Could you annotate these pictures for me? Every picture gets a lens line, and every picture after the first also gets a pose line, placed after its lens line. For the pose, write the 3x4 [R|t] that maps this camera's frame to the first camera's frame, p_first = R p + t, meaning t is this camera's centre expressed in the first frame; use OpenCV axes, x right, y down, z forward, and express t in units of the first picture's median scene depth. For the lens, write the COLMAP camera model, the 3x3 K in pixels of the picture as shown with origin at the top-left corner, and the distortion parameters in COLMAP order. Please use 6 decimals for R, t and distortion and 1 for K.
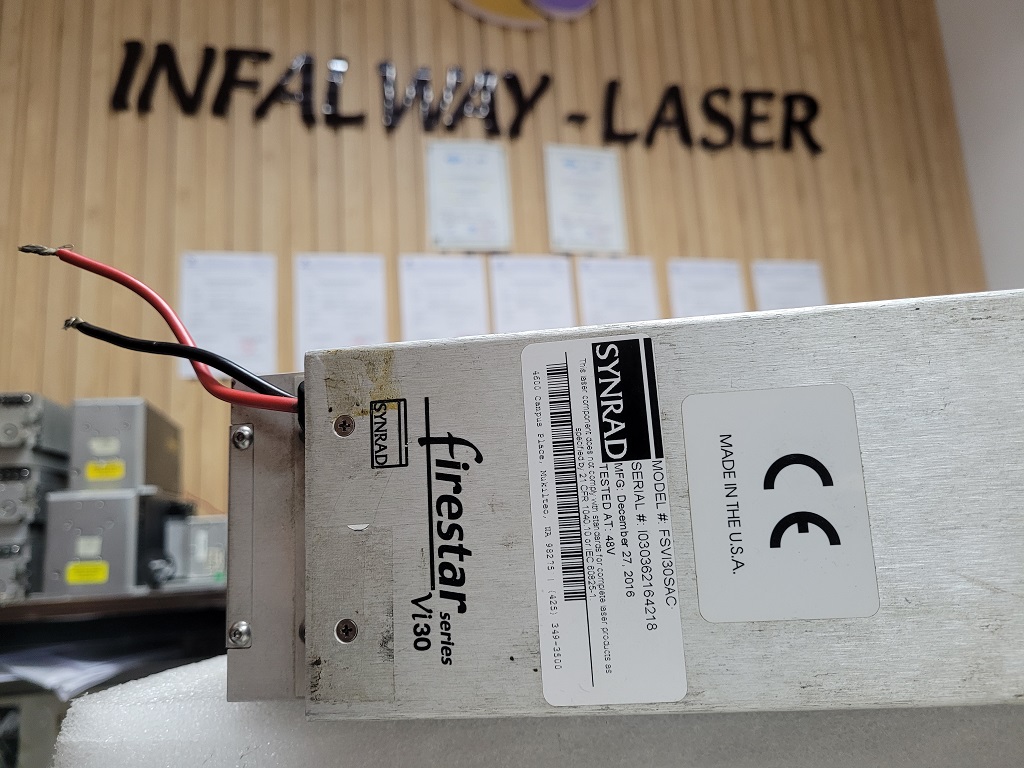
lens RADIAL K [[788.8, 0, 510.4], [0, 788.8, 383.5], [0, 0, 1]] dist [-0.007919, -0.007859]
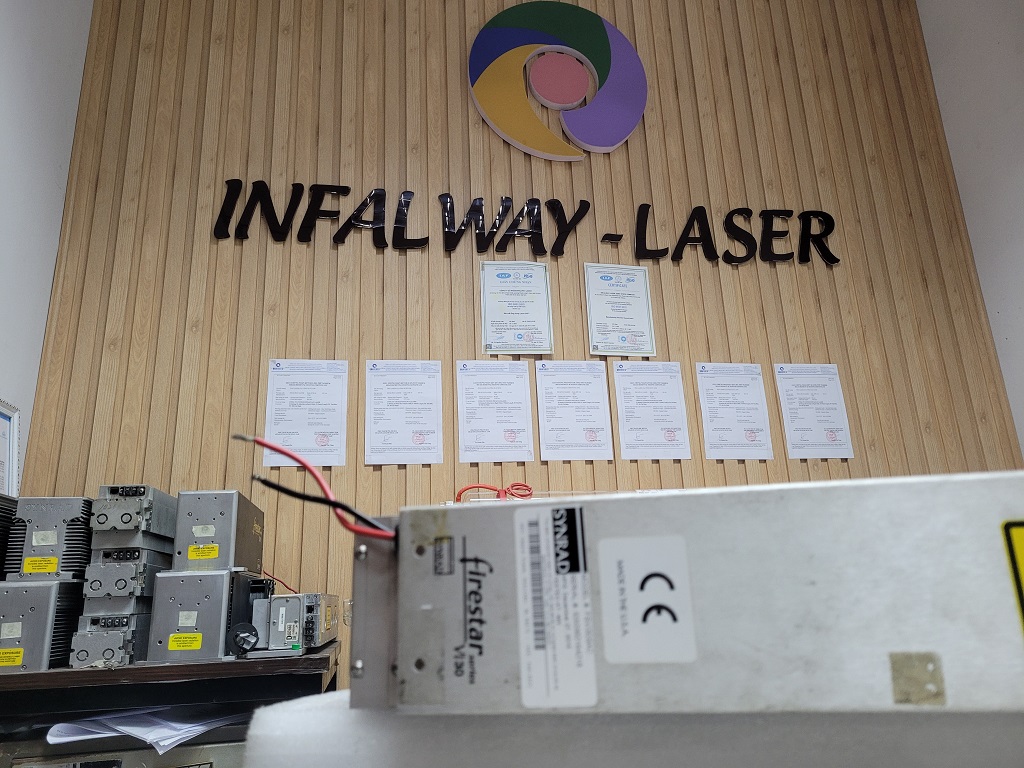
lens RADIAL K [[774.9, 0, 516.1], [0, 774.9, 372.8], [0, 0, 1]] dist [0.051261, -0.045162]
pose [[0.998106, 0.001048, -0.061504, 0.021496], [-0.007800, 0.993941, -0.109641, -0.027669], [0.061016, 0.109913, 0.992067, -0.143522]]
